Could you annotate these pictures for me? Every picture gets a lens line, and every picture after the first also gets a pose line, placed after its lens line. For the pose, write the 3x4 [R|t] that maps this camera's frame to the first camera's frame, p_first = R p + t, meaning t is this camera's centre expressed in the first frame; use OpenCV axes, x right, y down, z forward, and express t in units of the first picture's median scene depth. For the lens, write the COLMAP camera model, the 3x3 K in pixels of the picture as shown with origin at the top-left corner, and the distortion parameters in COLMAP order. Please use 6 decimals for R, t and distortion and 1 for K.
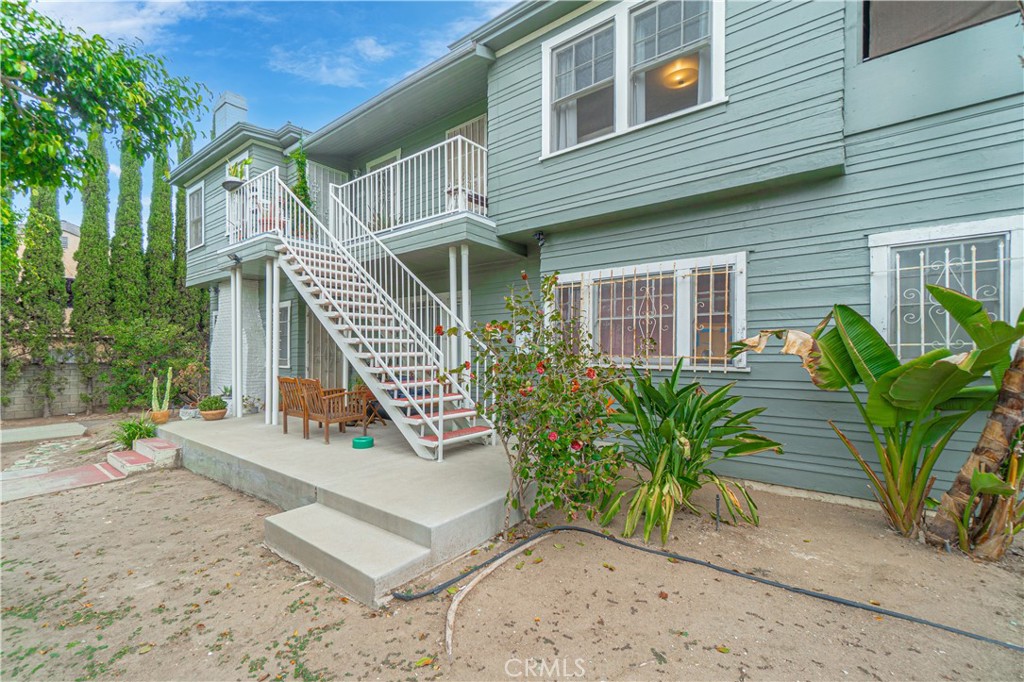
lens RADIAL K [[448.4, 0, 508.1], [0, 448.4, 348.5], [0, 0, 1]] dist [-0.003965, -0.000984]
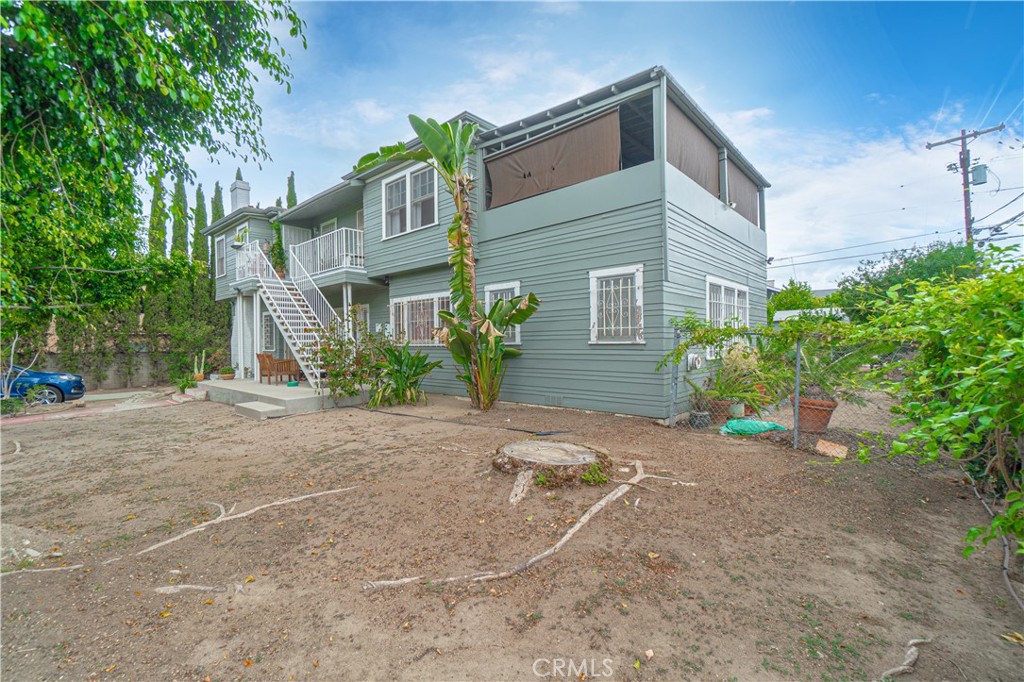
lens RADIAL K [[448.4, 0, 511.4], [0, 448.4, 342.1], [0, 0, 1]] dist [-0.003965, -0.000984]
pose [[0.997972, -0.010247, -0.062822, 0.618110], [0.010436, 0.999942, 0.002682, 0.017976], [0.062791, -0.003332, 0.998021, -0.750587]]
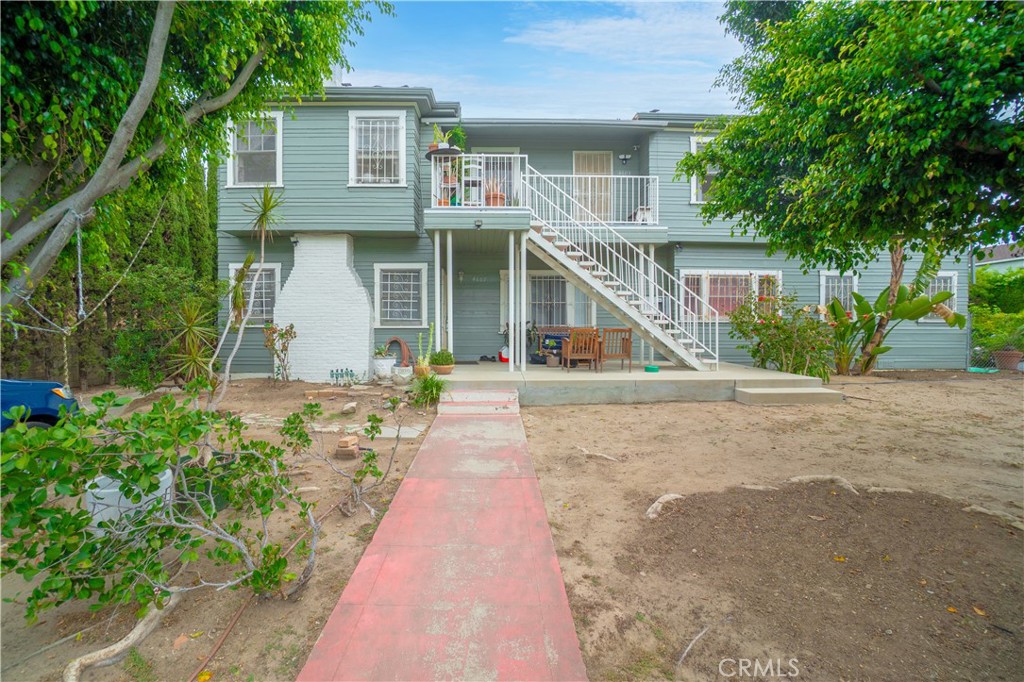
lens RADIAL K [[448.4, 0, 508.2], [0, 448.4, 337.0], [0, 0, 1]] dist [-0.003965, -0.000984]
pose [[0.758659, -0.001393, 0.651486, -1.294591], [-0.006437, 0.999933, 0.009633, 0.069015], [-0.651456, -0.011502, 0.758599, 0.124036]]
